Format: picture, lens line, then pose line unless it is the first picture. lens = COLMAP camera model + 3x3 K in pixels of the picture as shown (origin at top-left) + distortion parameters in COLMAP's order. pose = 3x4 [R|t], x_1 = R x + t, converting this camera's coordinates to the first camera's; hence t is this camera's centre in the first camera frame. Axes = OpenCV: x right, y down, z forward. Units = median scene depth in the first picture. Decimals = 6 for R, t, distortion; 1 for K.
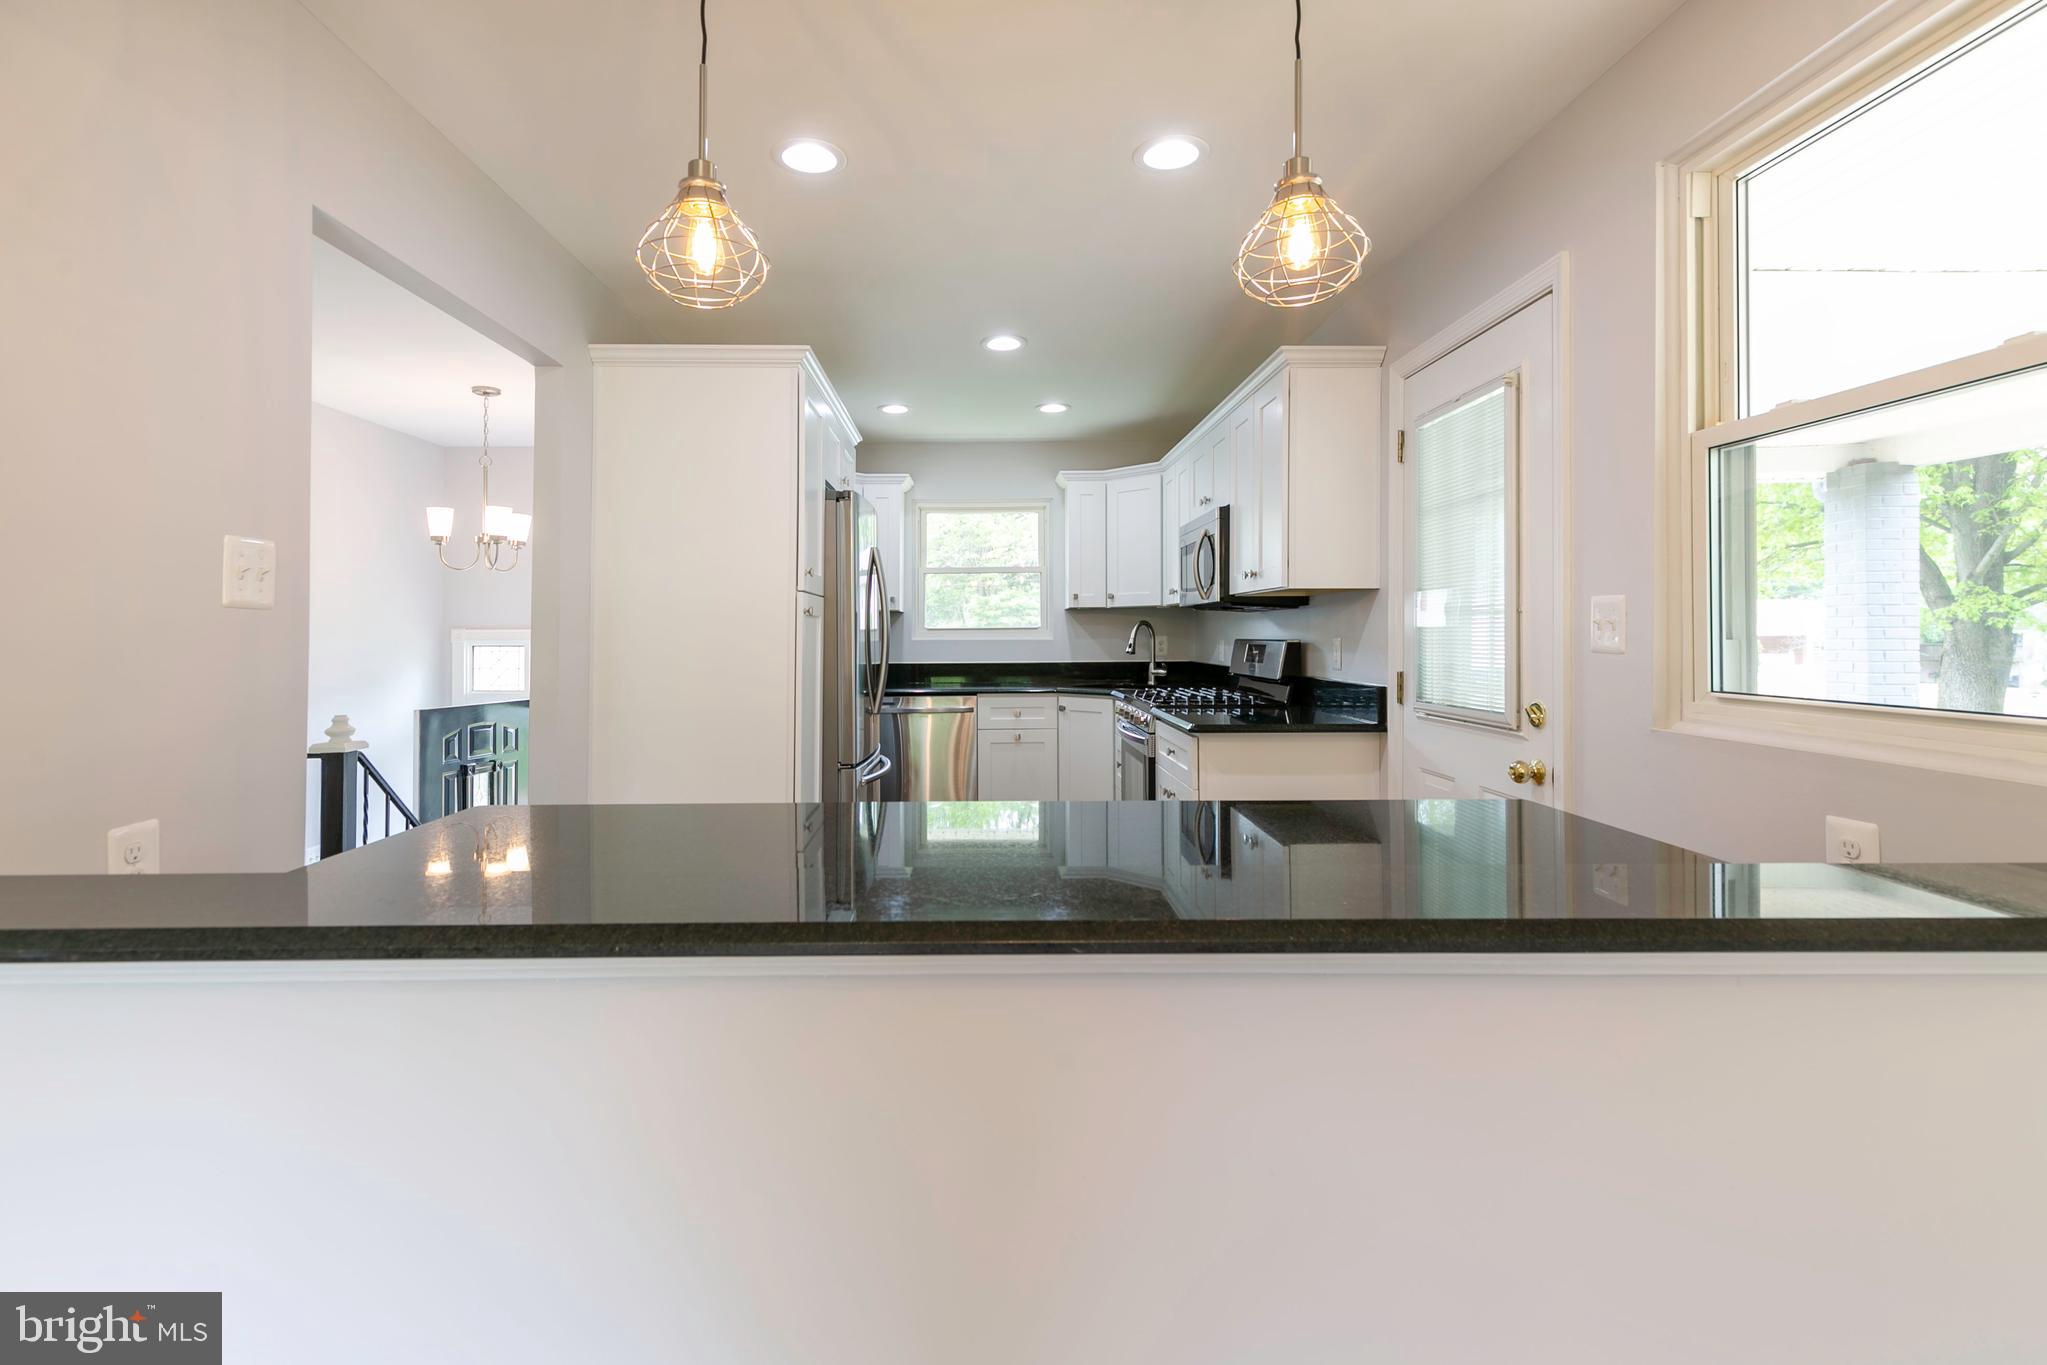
lens RADIAL K [[964.5, 0, 934.5], [0, 964.5, 622.4], [0, 0, 1]] dist [0.014245, 0.000002]
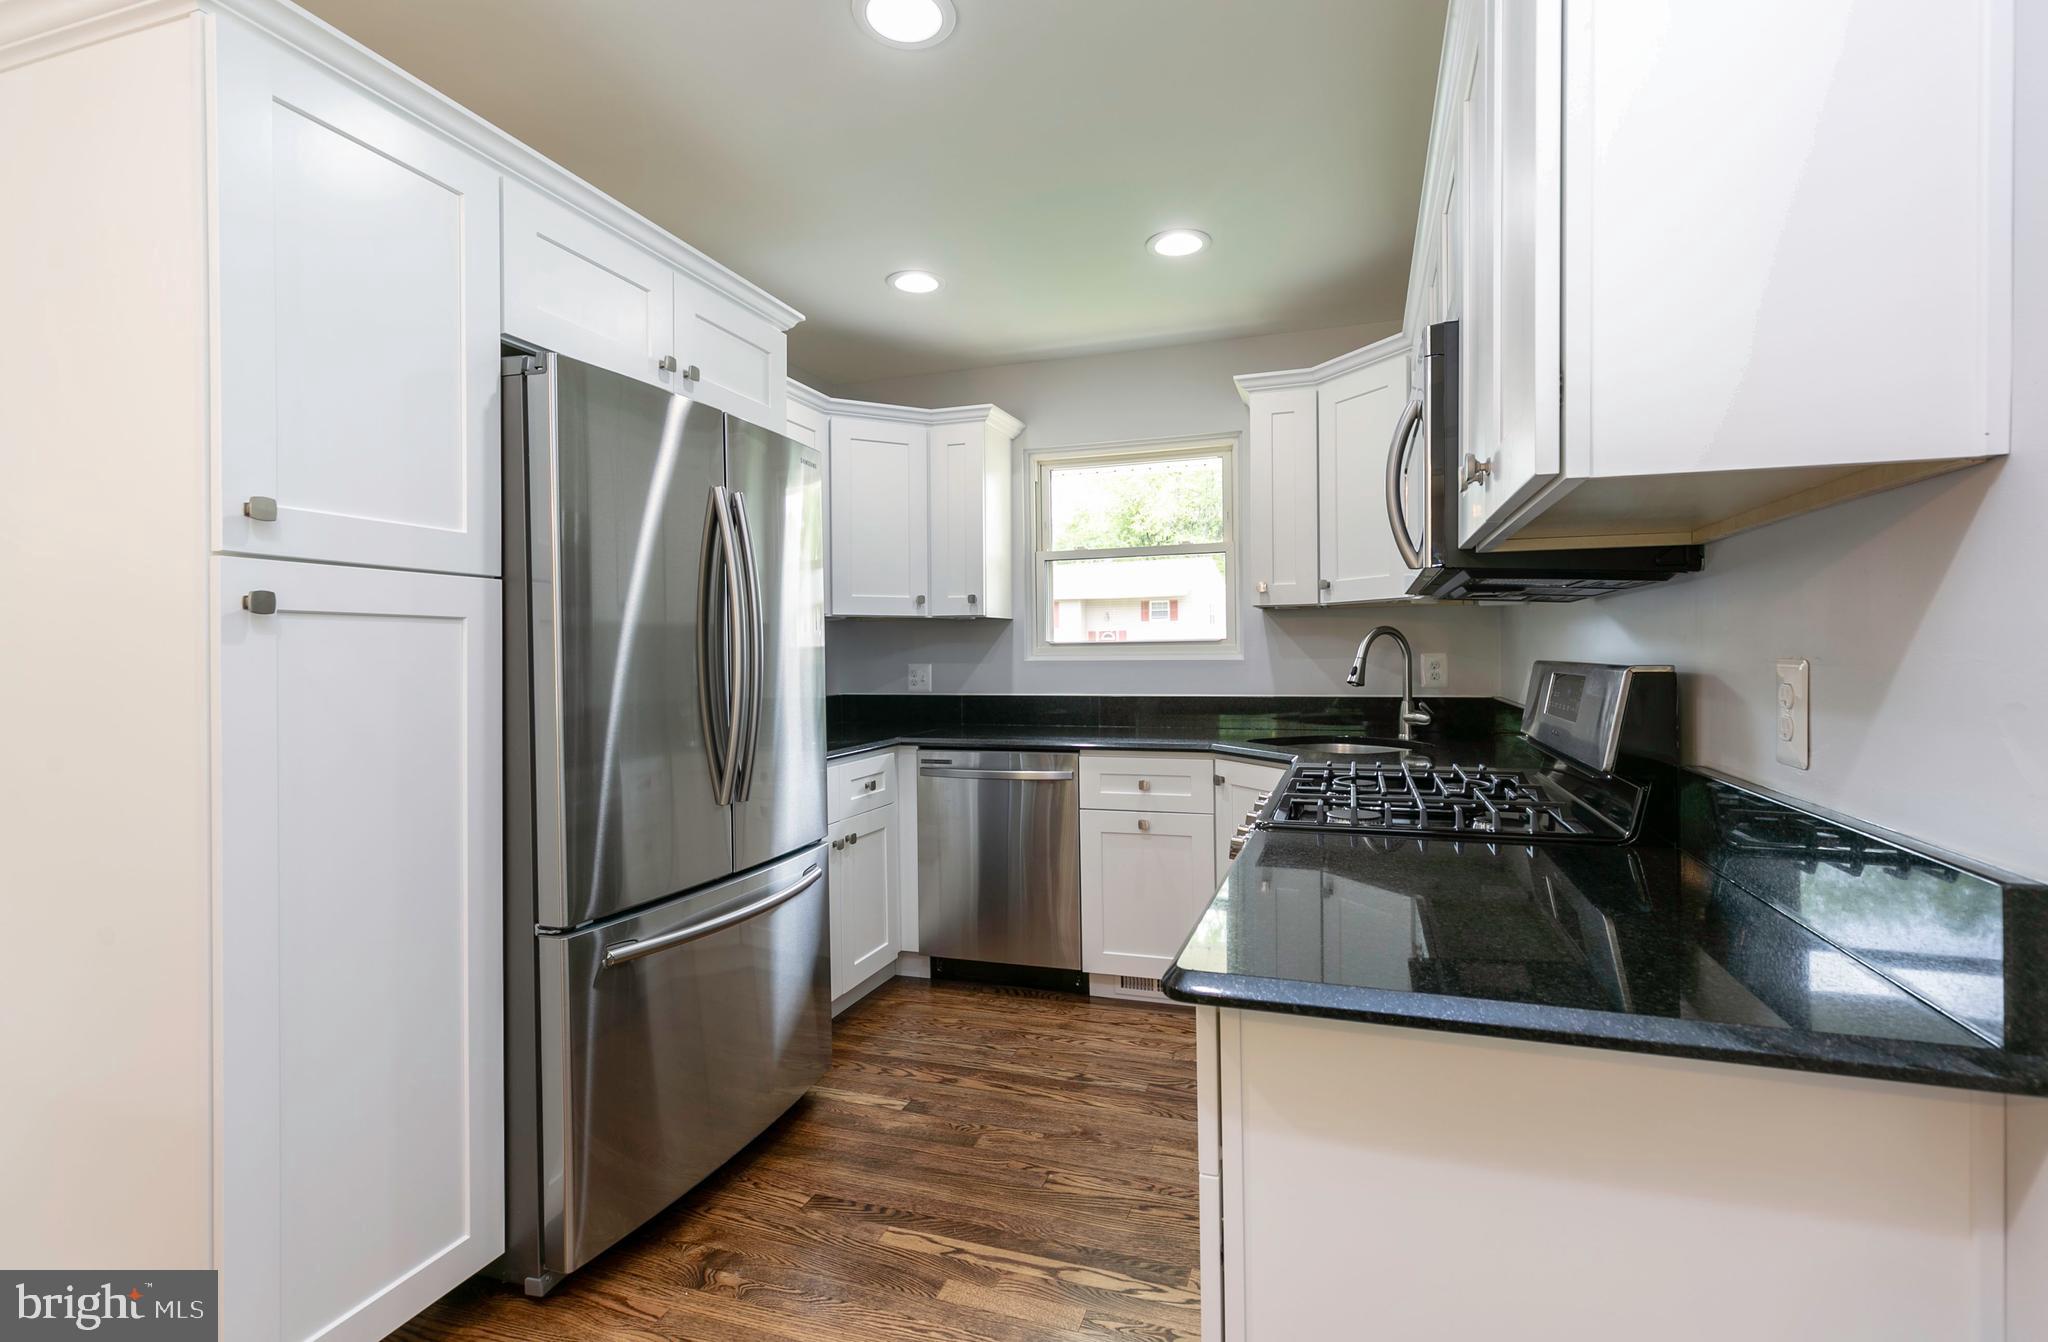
lens RADIAL K [[963.3, 0, 981.3], [0, 963.3, 664.1], [0, 0, 1]] dist [0.001901, 0.000088]
pose [[0.951992, -0.000342, -0.306121, 0.183324], [0.008128, 0.999675, 0.024157, 0.005201], [0.306014, -0.025486, 0.951686, 0.436377]]
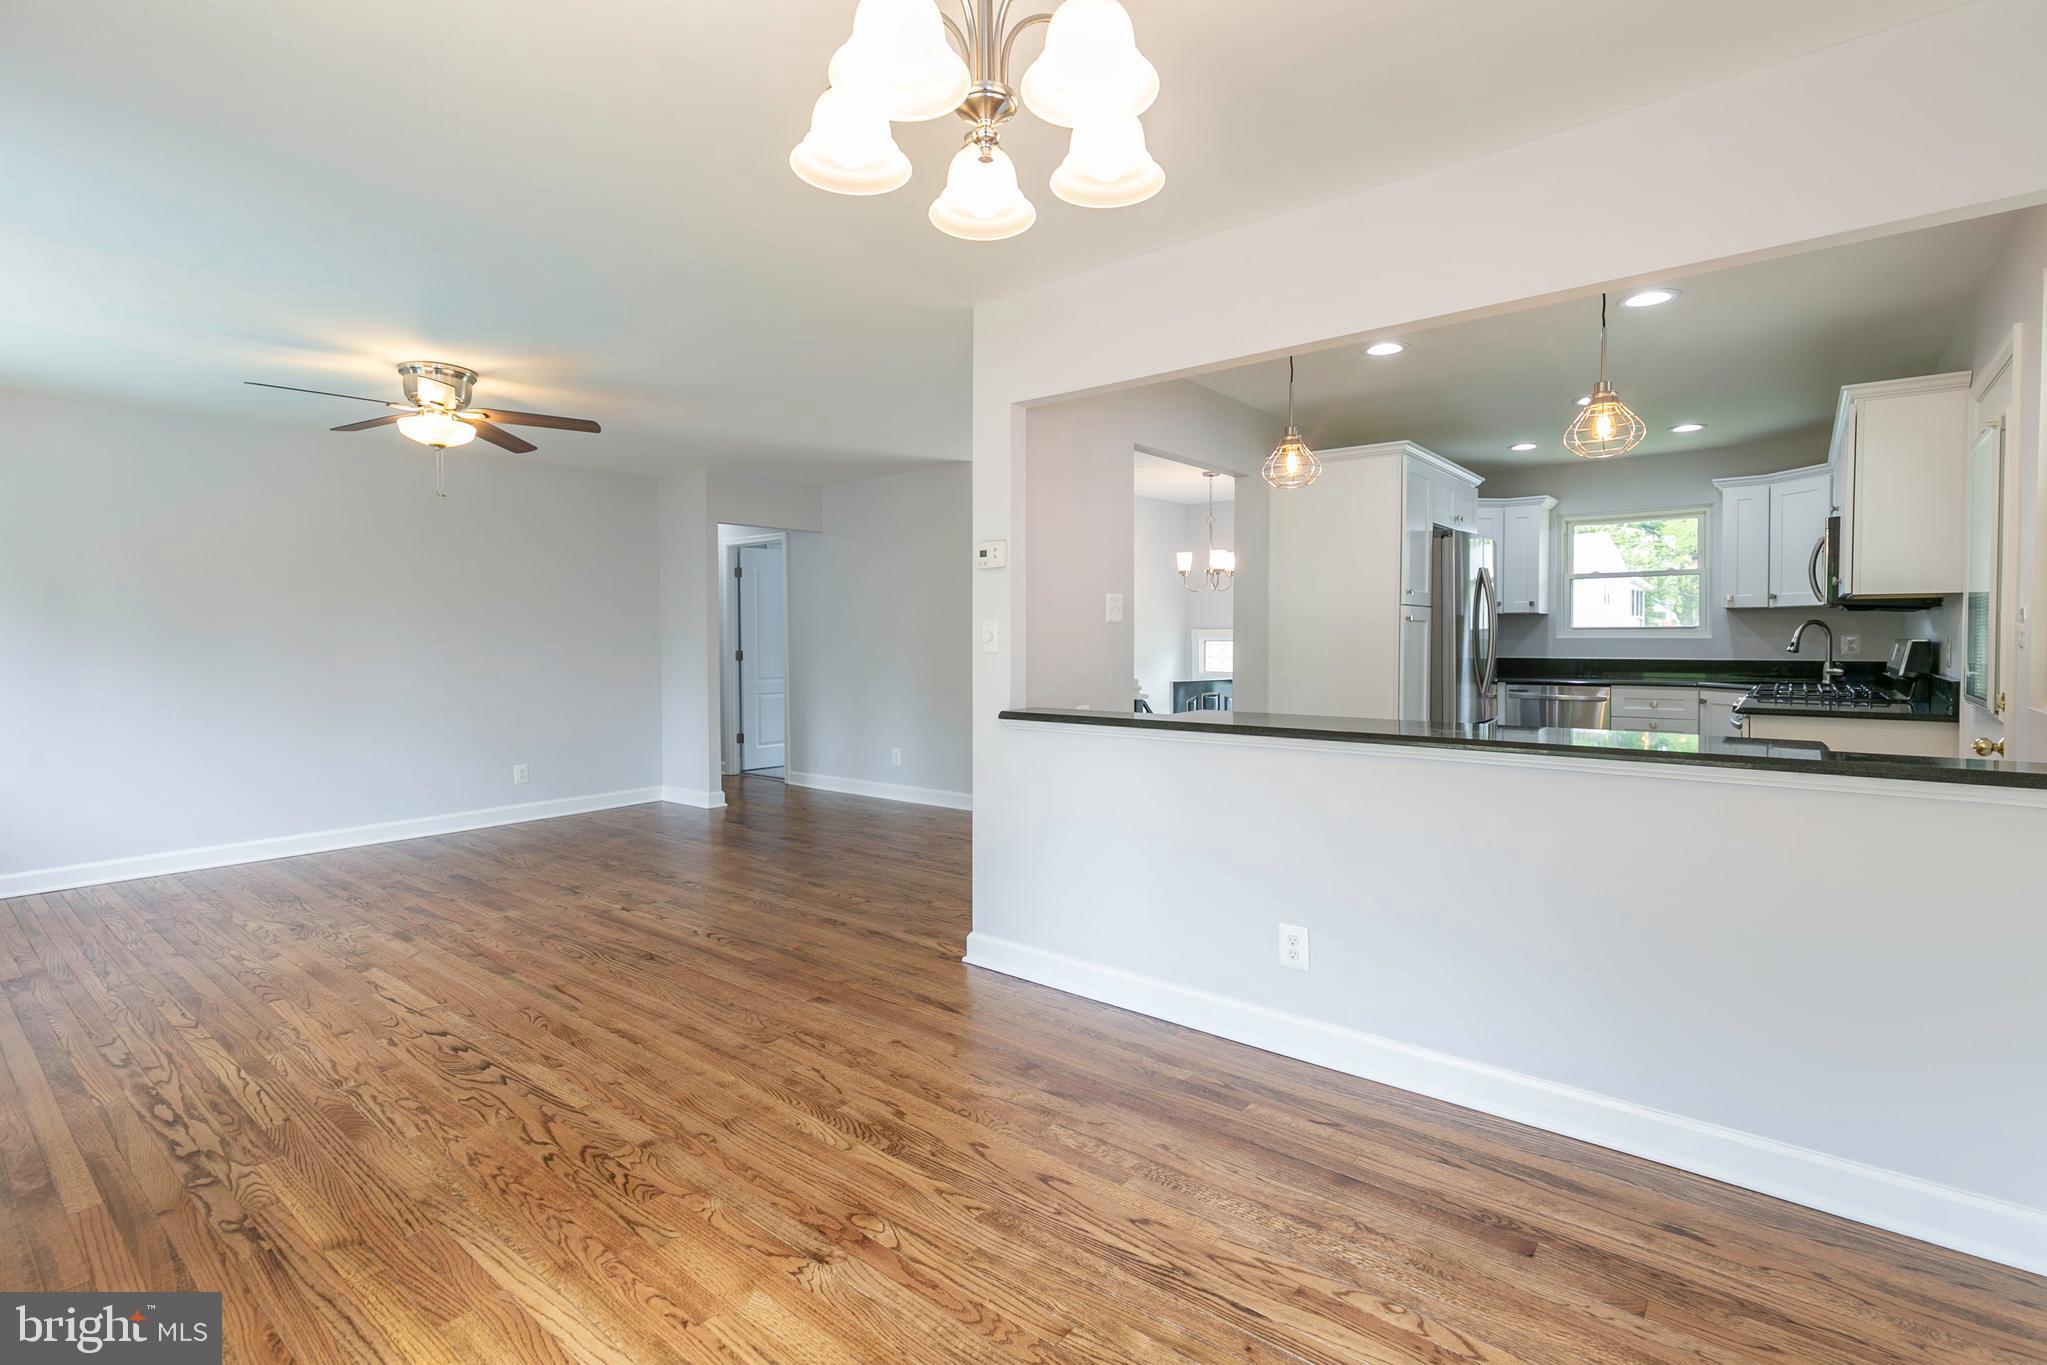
lens RADIAL K [[902.6, 0, 1025.8], [0, 902.6, 645.9], [0, 0, 1]] dist [0.010802, -0.000280]
pose [[0.798268, 0.009985, -0.602220, 0.147064], [0.007007, 0.999641, 0.025862, -0.005487], [0.602262, -0.024864, 0.797911, -0.288174]]
